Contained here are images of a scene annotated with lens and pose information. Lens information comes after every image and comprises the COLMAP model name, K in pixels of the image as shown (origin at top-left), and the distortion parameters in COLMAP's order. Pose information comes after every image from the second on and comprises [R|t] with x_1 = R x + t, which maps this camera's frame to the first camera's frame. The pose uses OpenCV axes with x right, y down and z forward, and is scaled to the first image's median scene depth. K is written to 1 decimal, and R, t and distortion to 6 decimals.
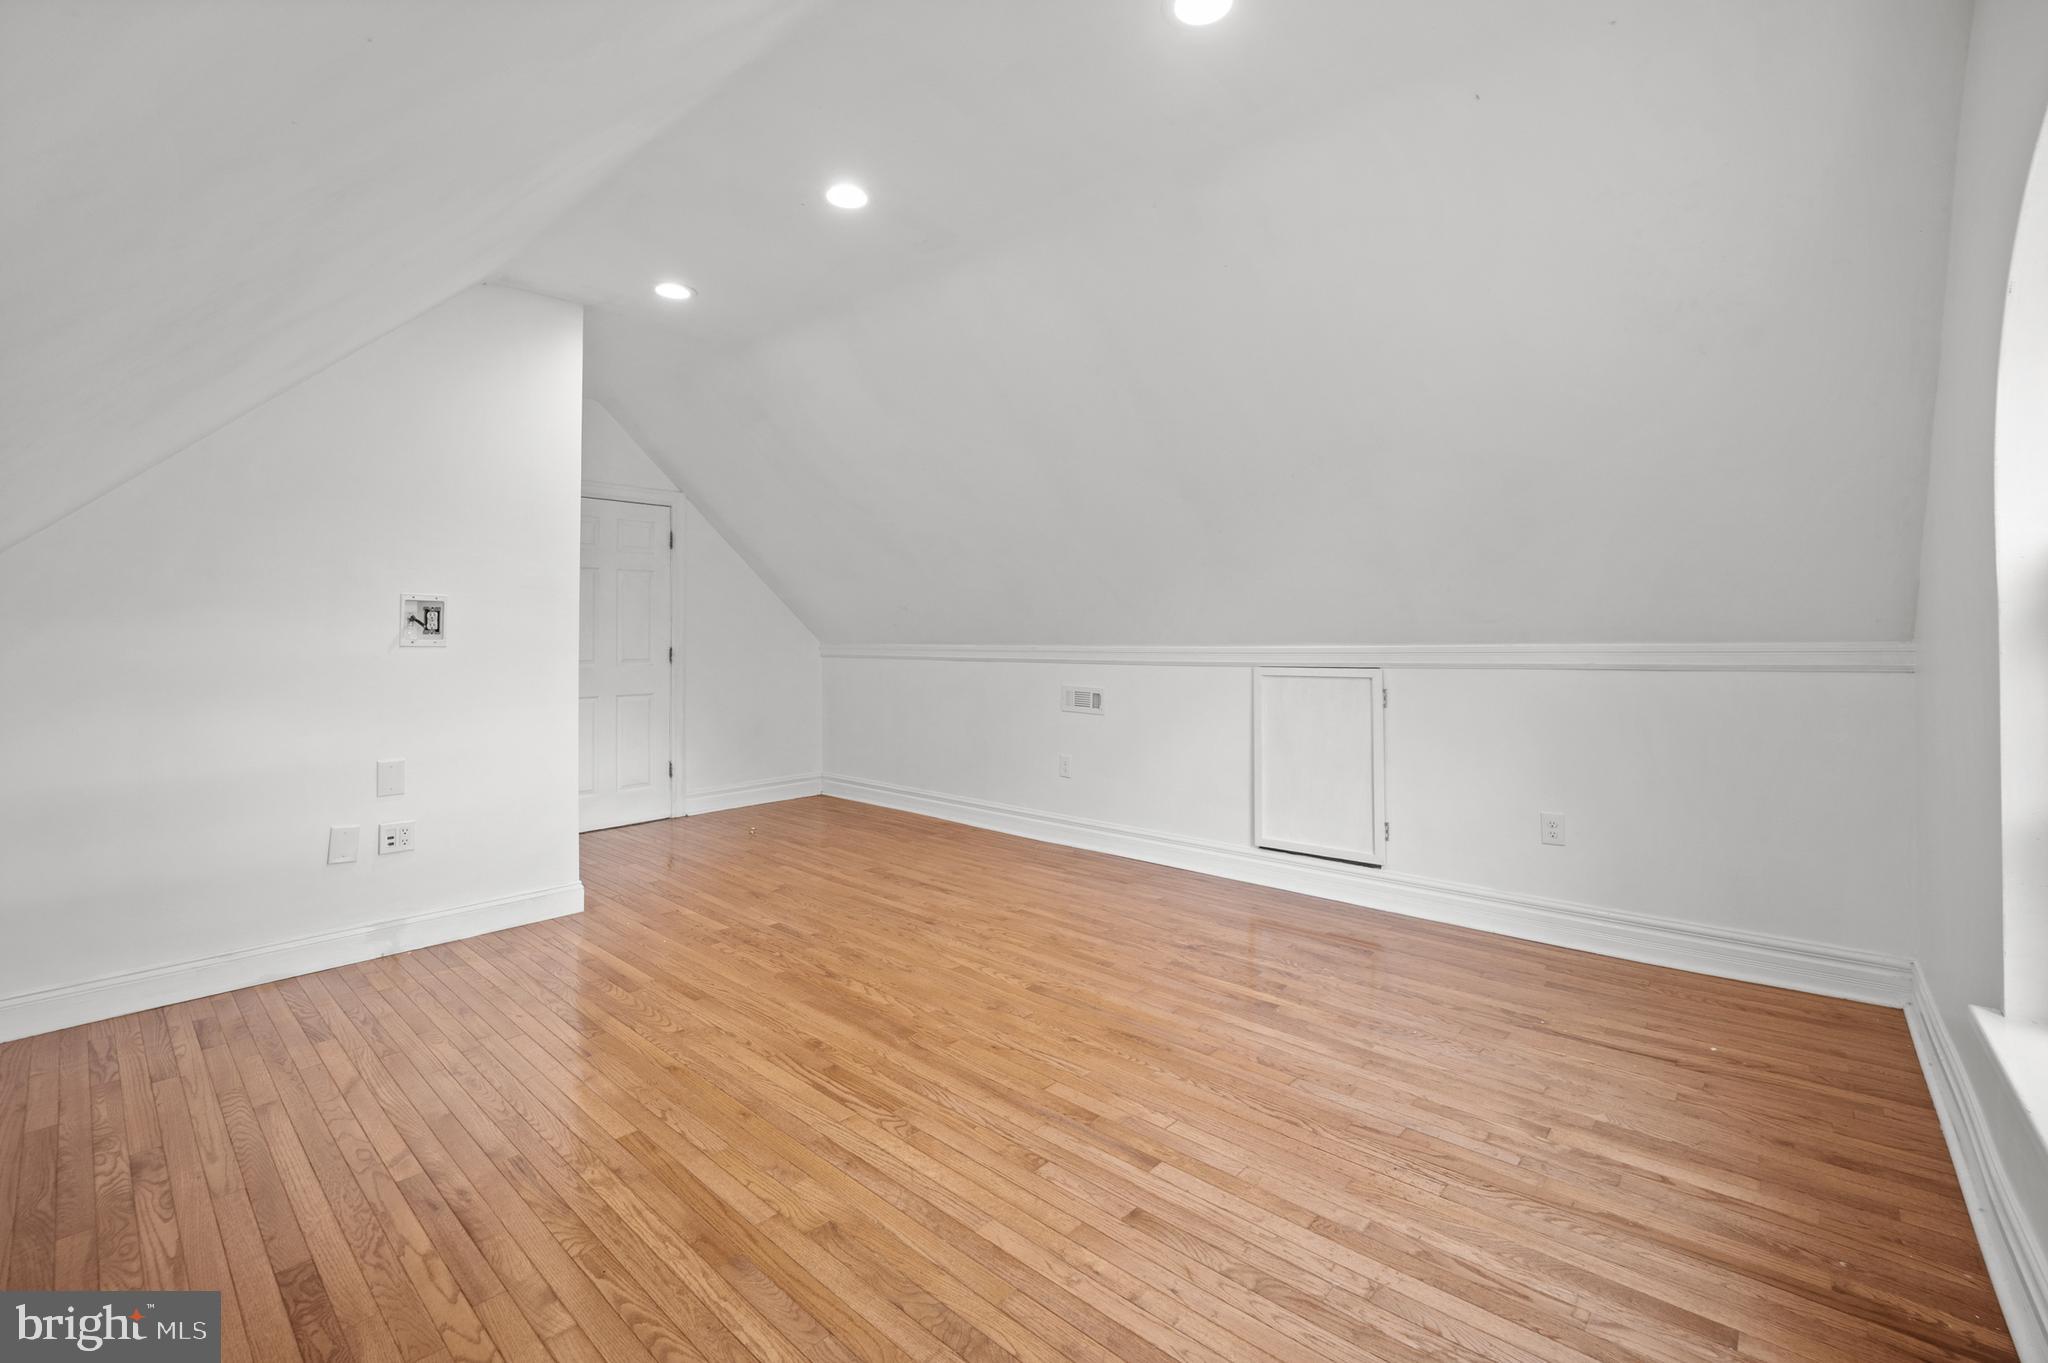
lens RADIAL K [[857.7, 0, 1009.3], [0, 857.7, 665.7], [0, 0, 1]] dist [-0.015281, -0.000268]
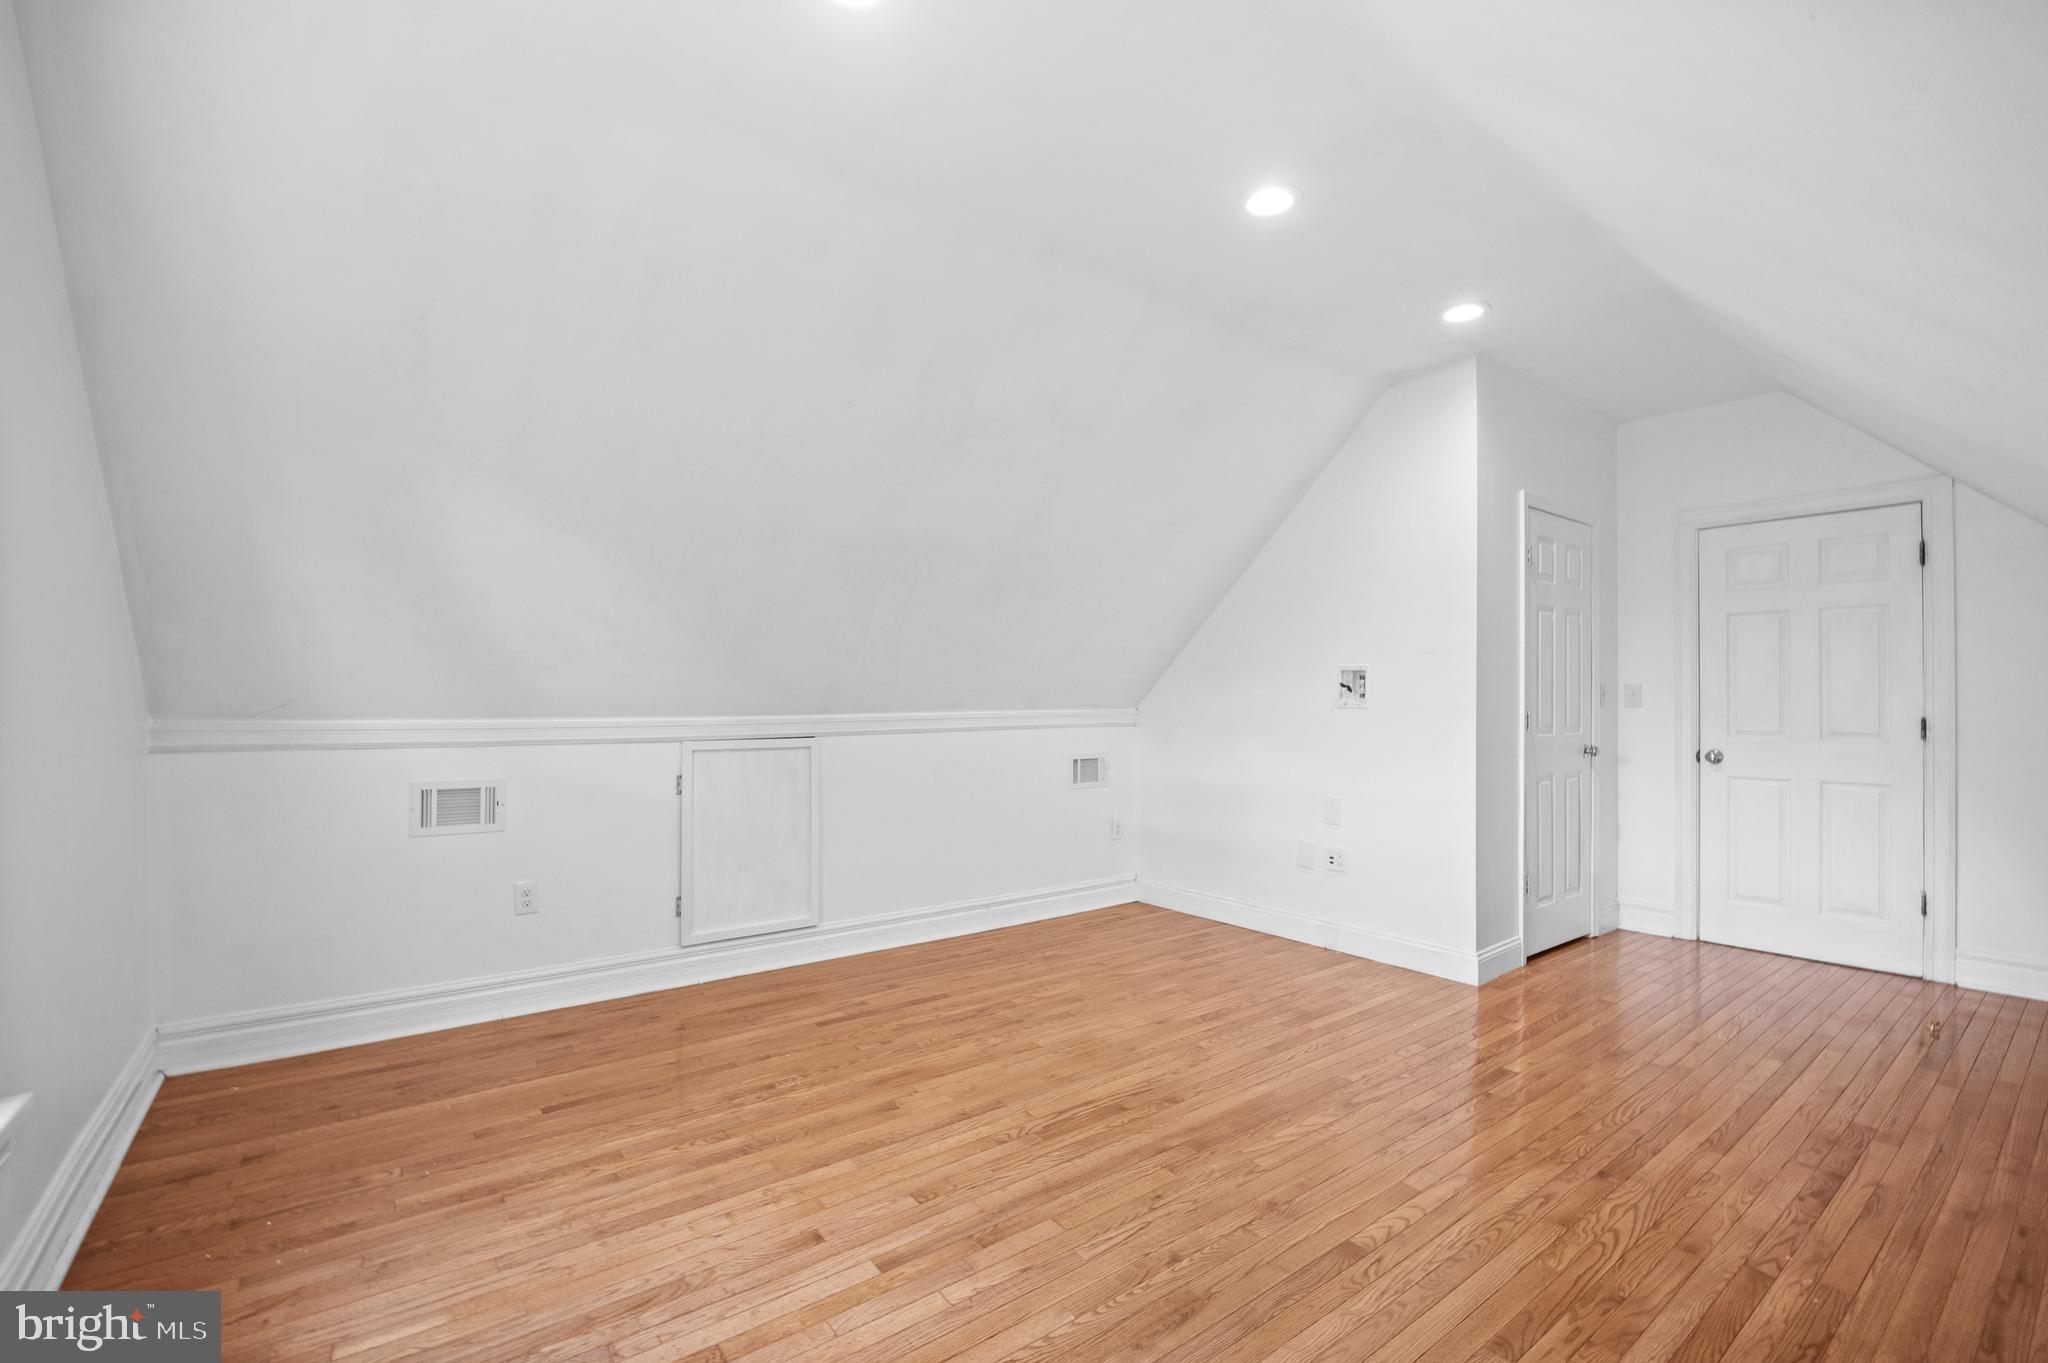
lens RADIAL K [[890.6, 0, 1048.6], [0, 890.6, 690.3], [0, 0, 1]] dist [-0.016087, -0.000297]
pose [[-0.169436, -0.008796, -0.985502, 0.925822], [-0.033671, 0.999428, -0.003131, -0.040130], [0.984966, 0.032652, -0.169635, 1.119418]]
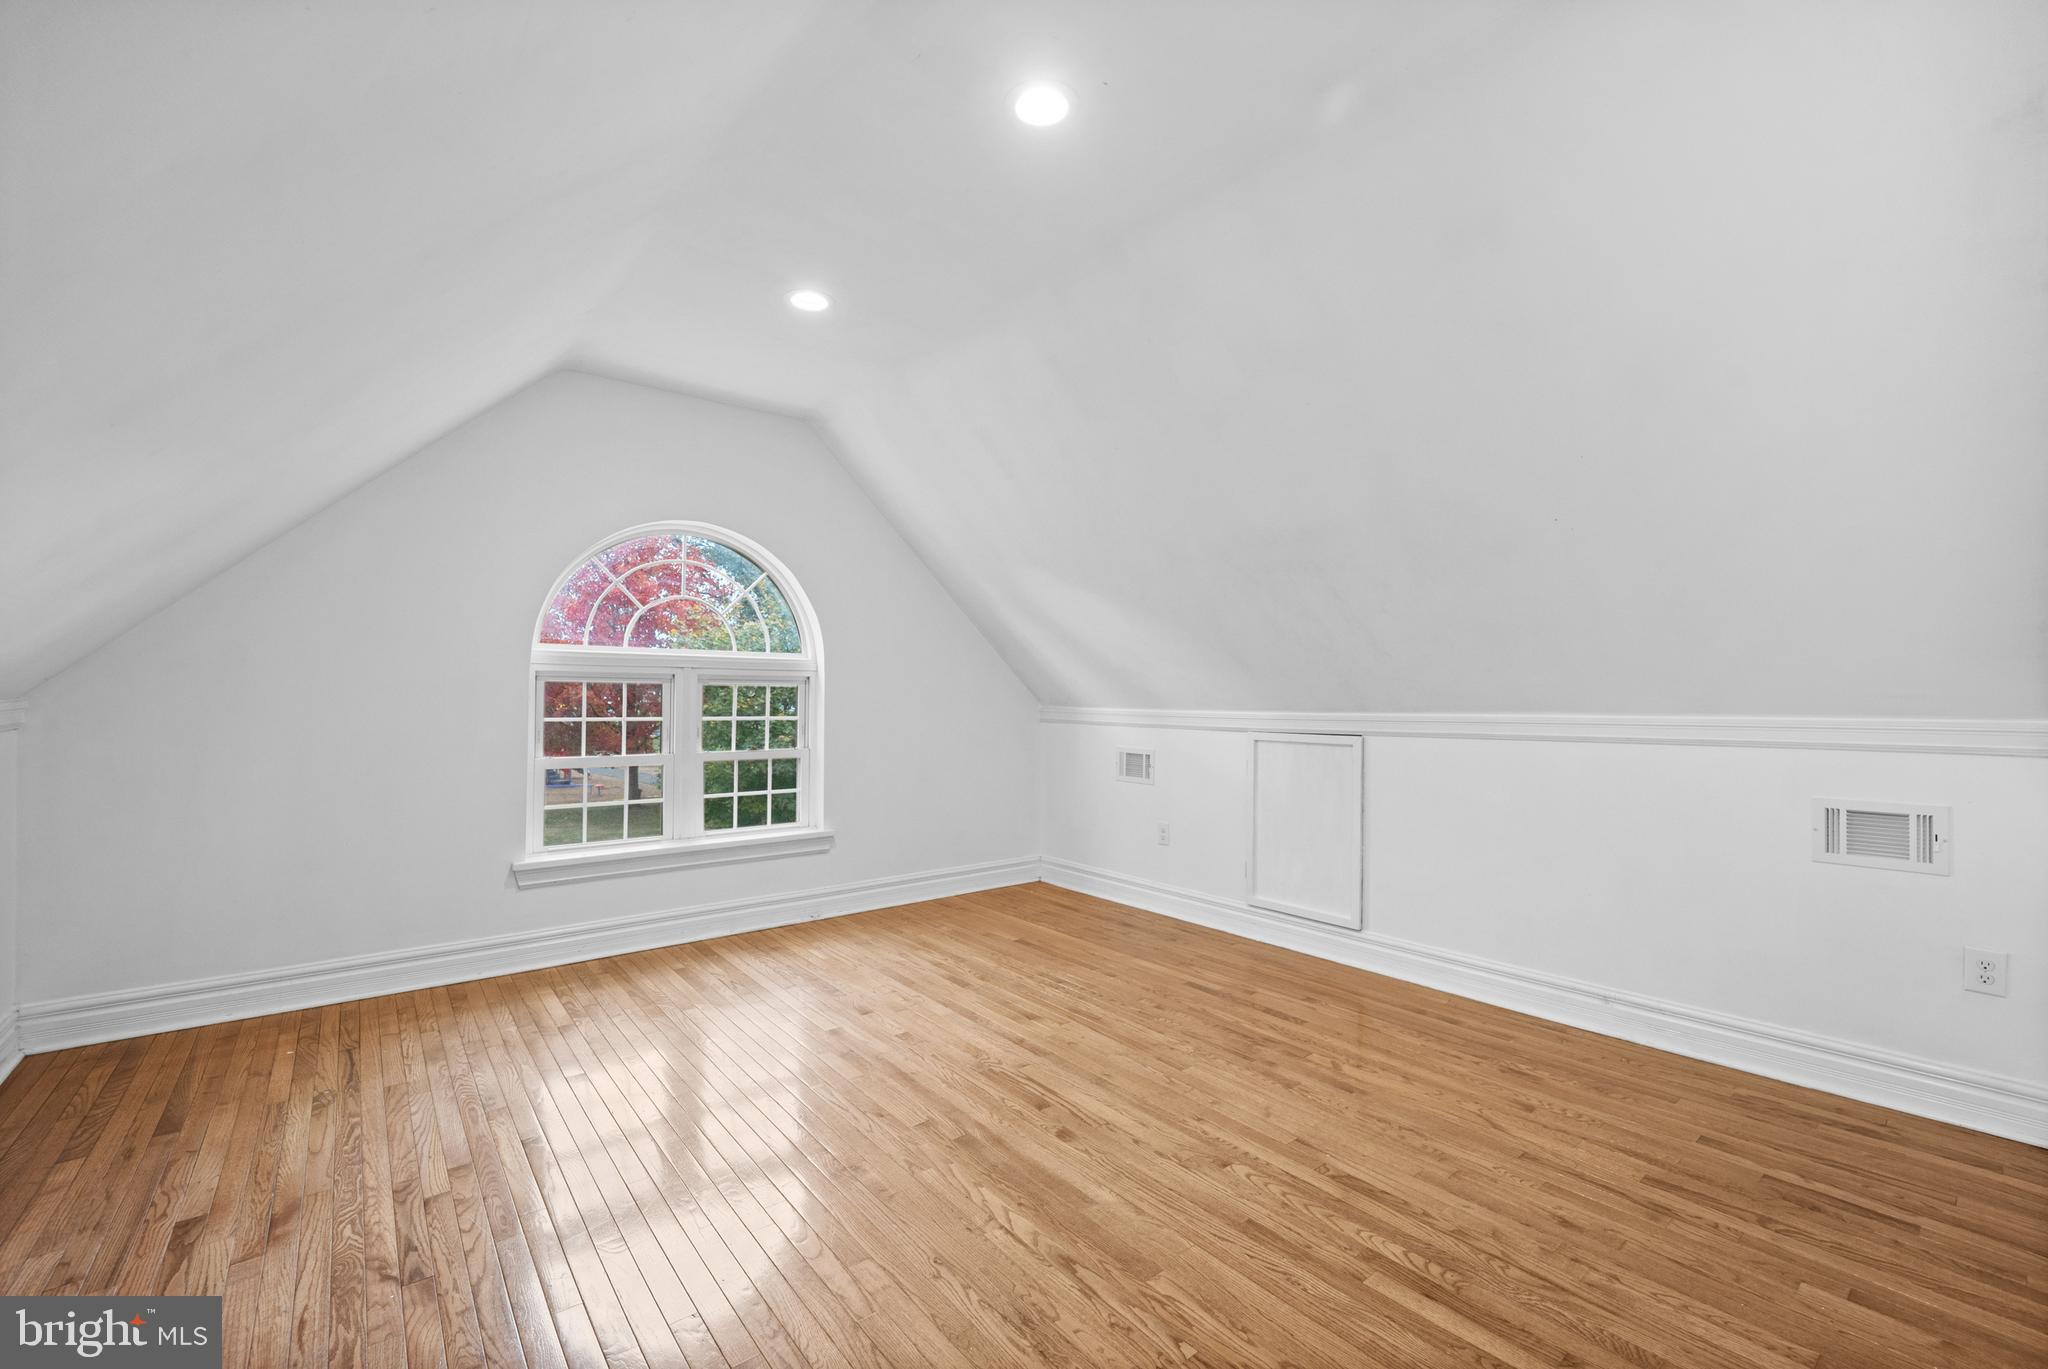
lens RADIAL K [[857.7, 0, 1009.3], [0, 857.7, 668.7], [0, 0, 1]] dist [-0.015281, -0.000268]
pose [[-0.985583, 0.004883, 0.169121, -0.361557], [0.005537, 0.999979, 0.003400, -0.076219], [-0.169101, 0.004287, -0.985589, 2.117863]]
